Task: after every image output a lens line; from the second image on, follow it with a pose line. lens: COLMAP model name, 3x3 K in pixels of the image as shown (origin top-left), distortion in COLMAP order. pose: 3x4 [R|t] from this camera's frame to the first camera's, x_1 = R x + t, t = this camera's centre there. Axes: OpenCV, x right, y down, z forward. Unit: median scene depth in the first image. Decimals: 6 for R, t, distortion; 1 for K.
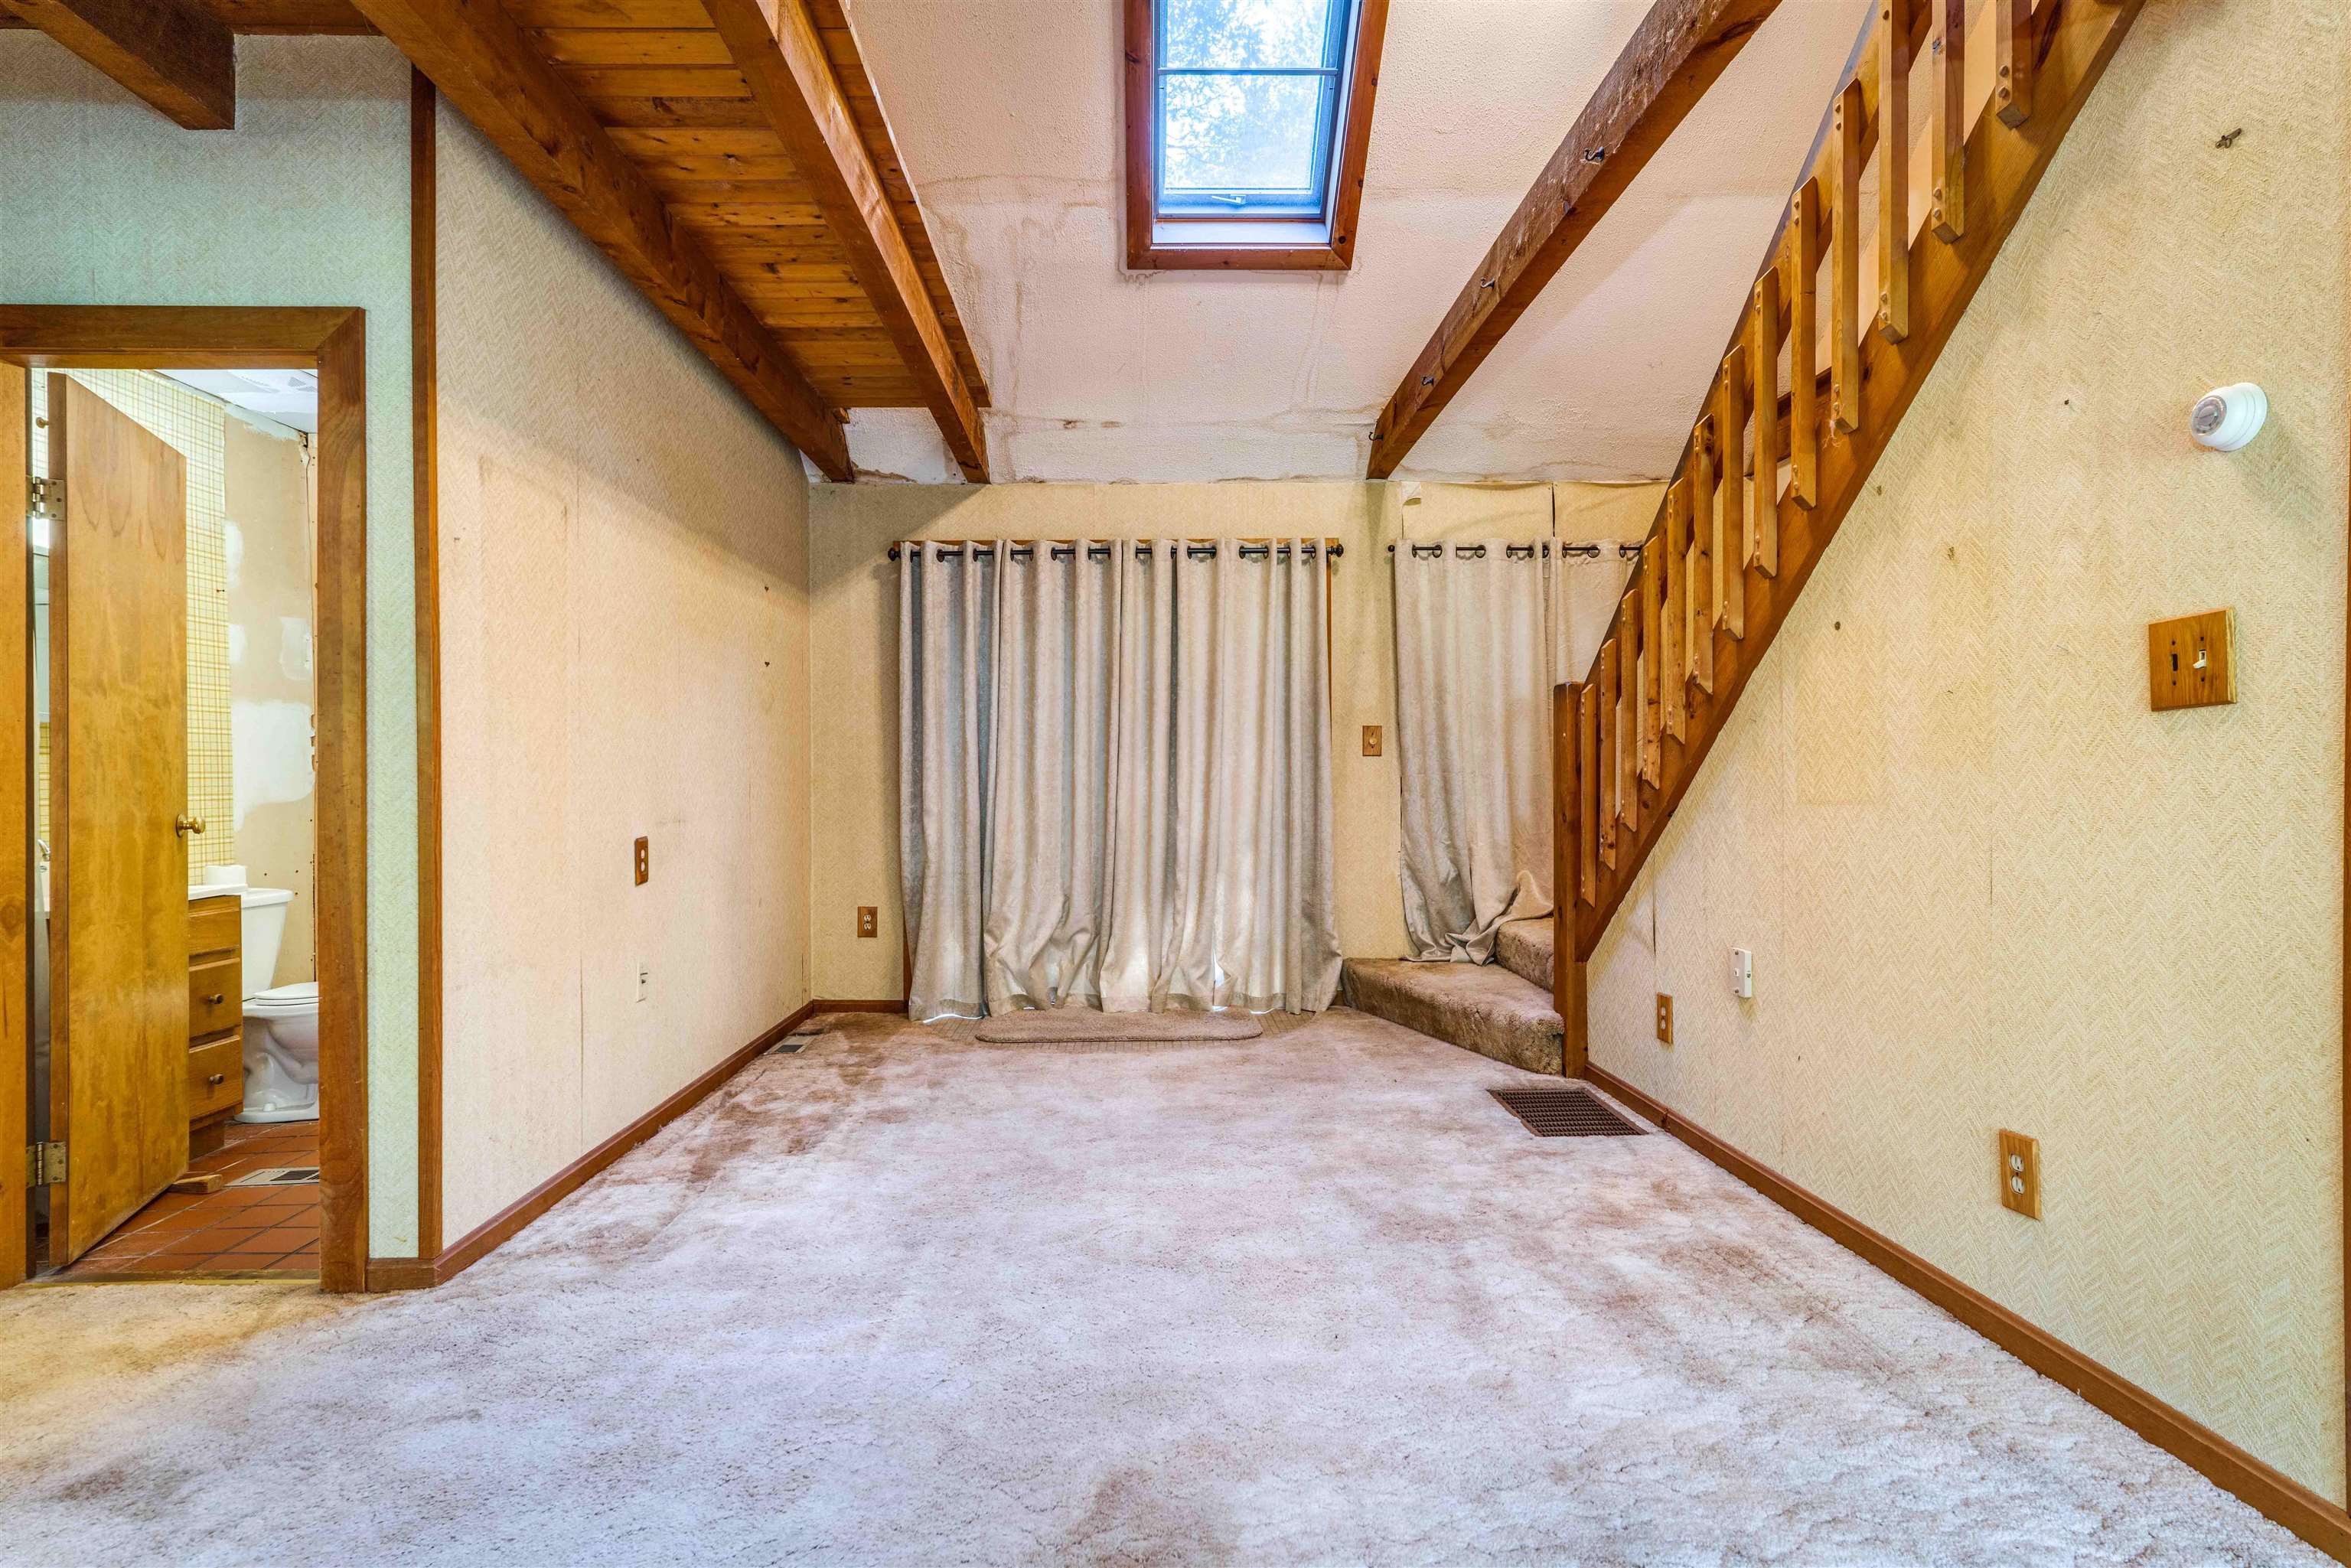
lens RADIAL K [[1195.3, 0, 1178.7], [0, 1195.3, 798.4], [0, 0, 1]] dist [-0.010477, 0.006191]
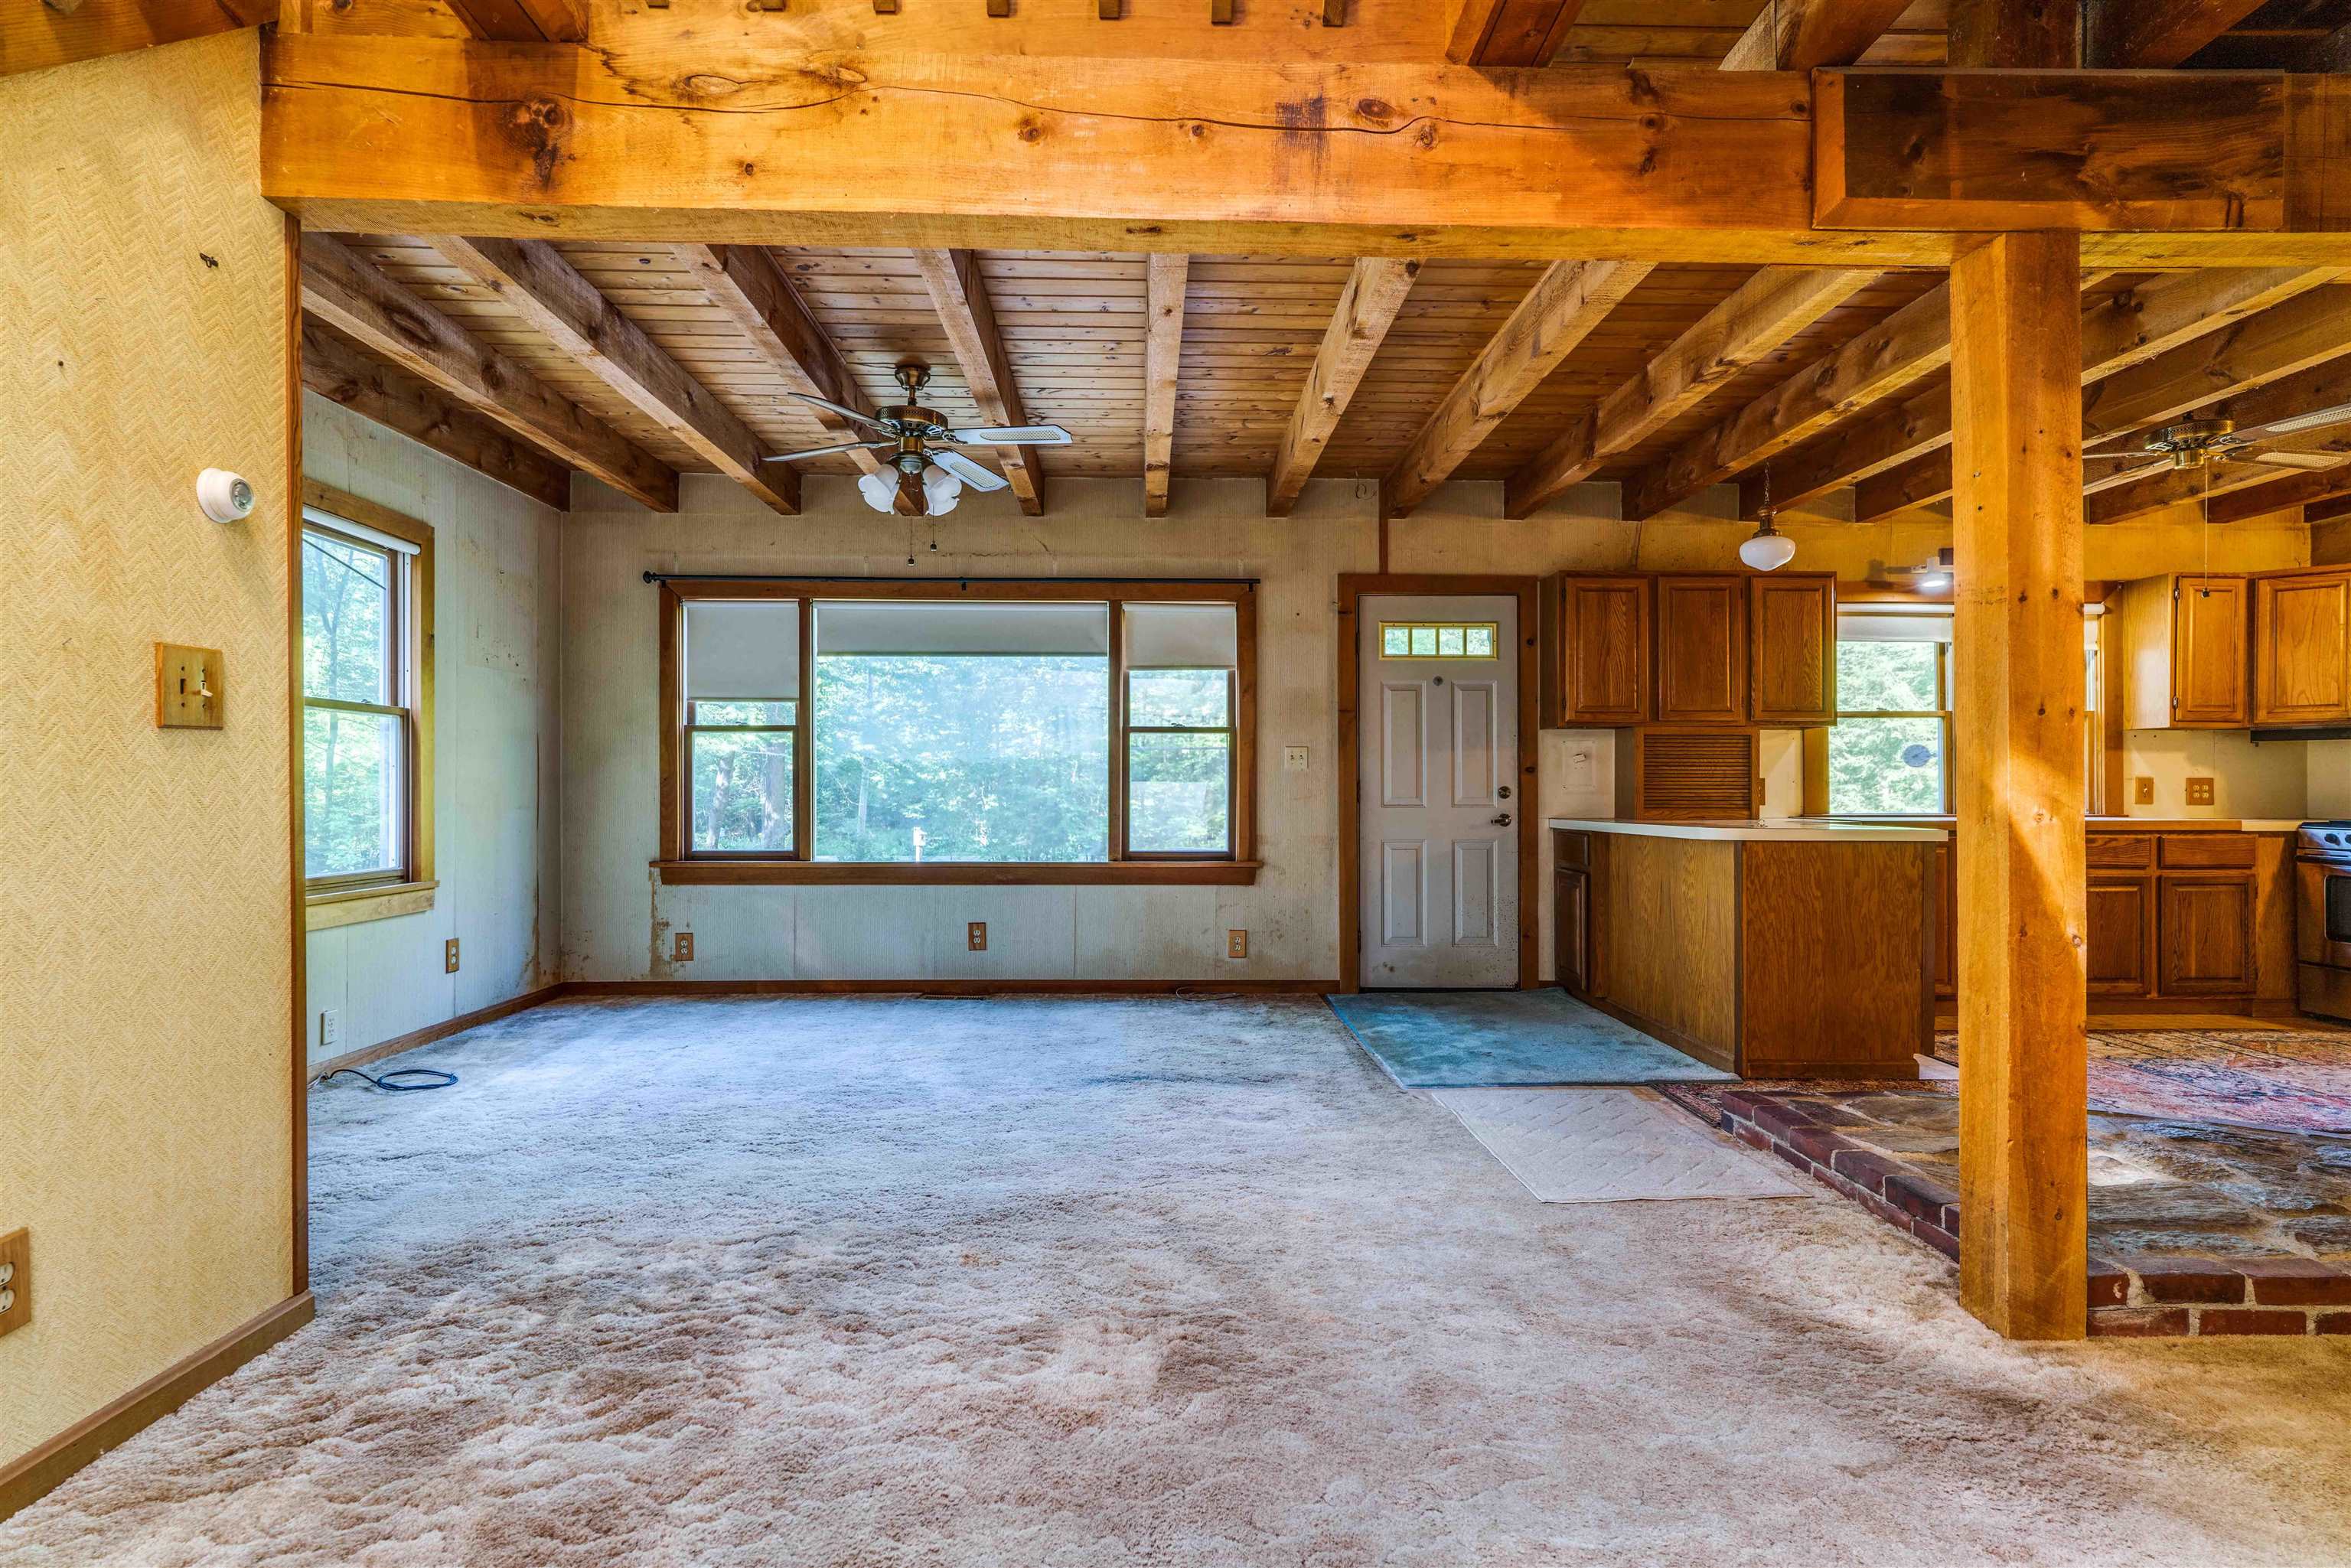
lens RADIAL K [[1195.3, 0, 1170.7], [0, 1195.3, 792.6], [0, 0, 1]] dist [-0.010477, 0.006191]
pose [[-0.999919, 0.004342, 0.011983, -0.039849], [0.004449, 0.999951, 0.008855, -0.008732], [-0.011944, 0.008908, -0.999889, 0.887462]]
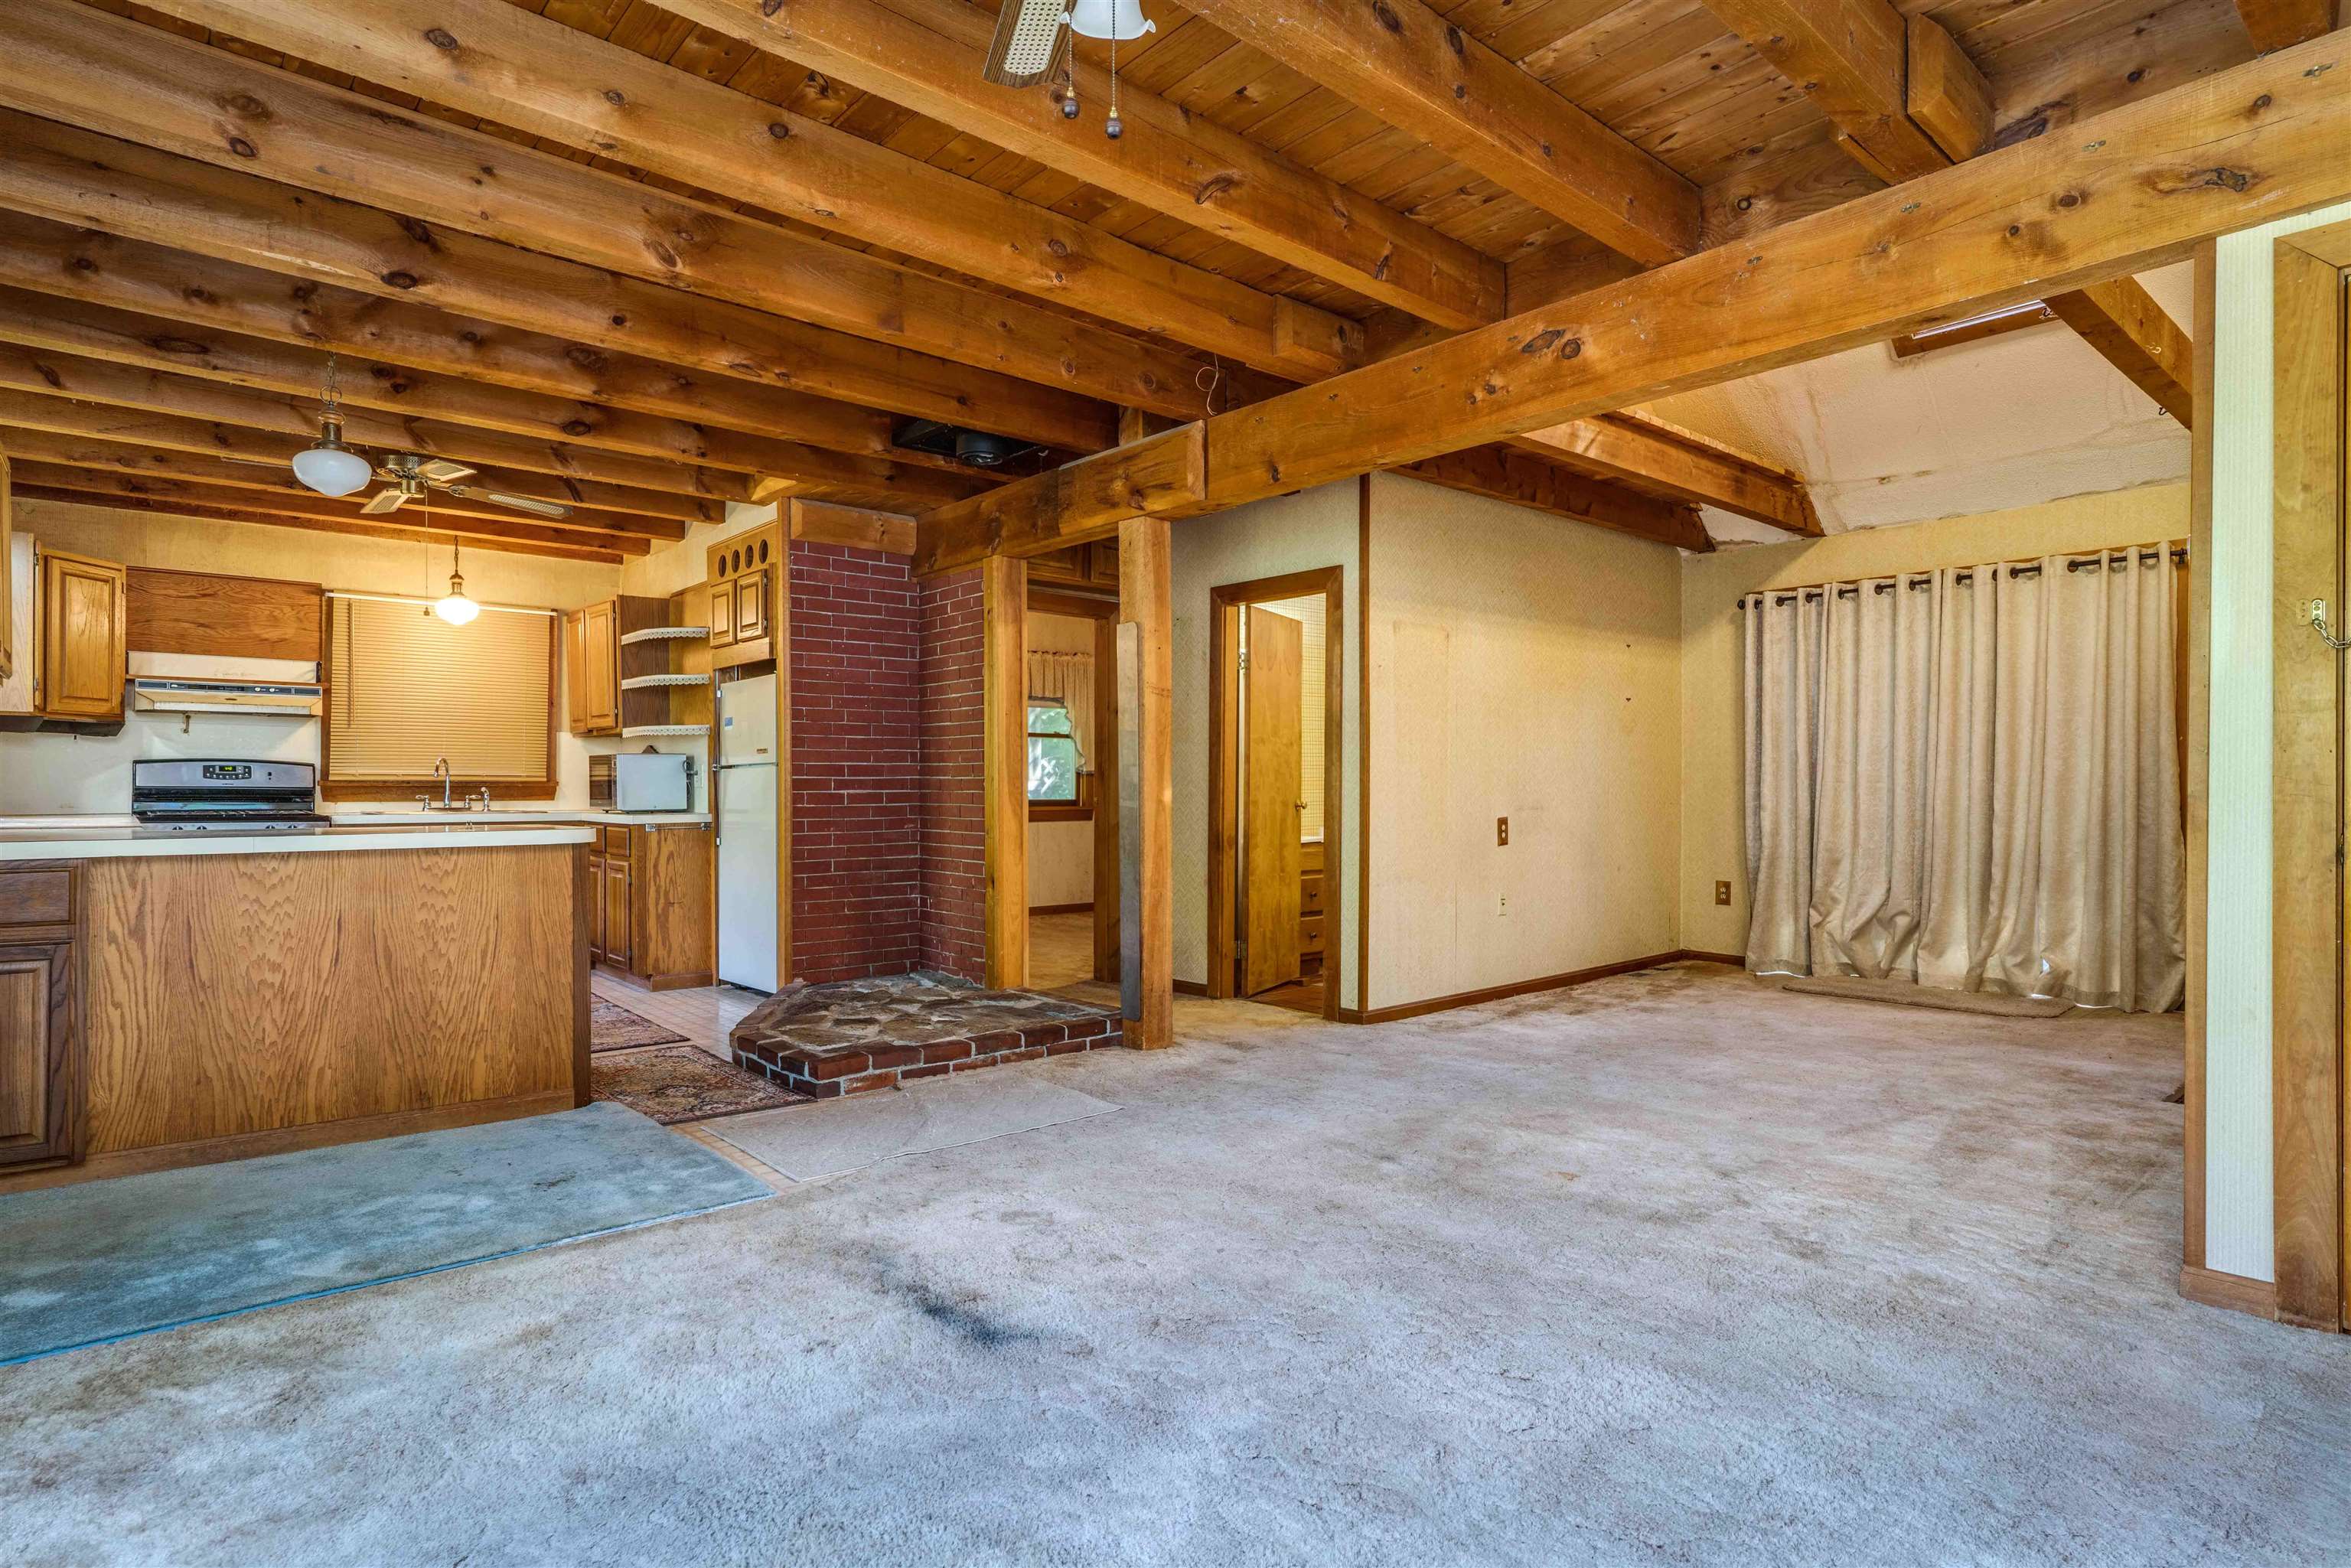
lens RADIAL K [[1237.4, 0, 1175.3], [0, 1237.4, 786.5], [0, 0, 1]] dist [-0.022775, 0.000254]
pose [[0.637060, 0.004941, -0.770799, 0.497515], [-0.010851, 0.999938, -0.002558, -0.000832], [0.770738, 0.009993, 0.637074, -0.382783]]
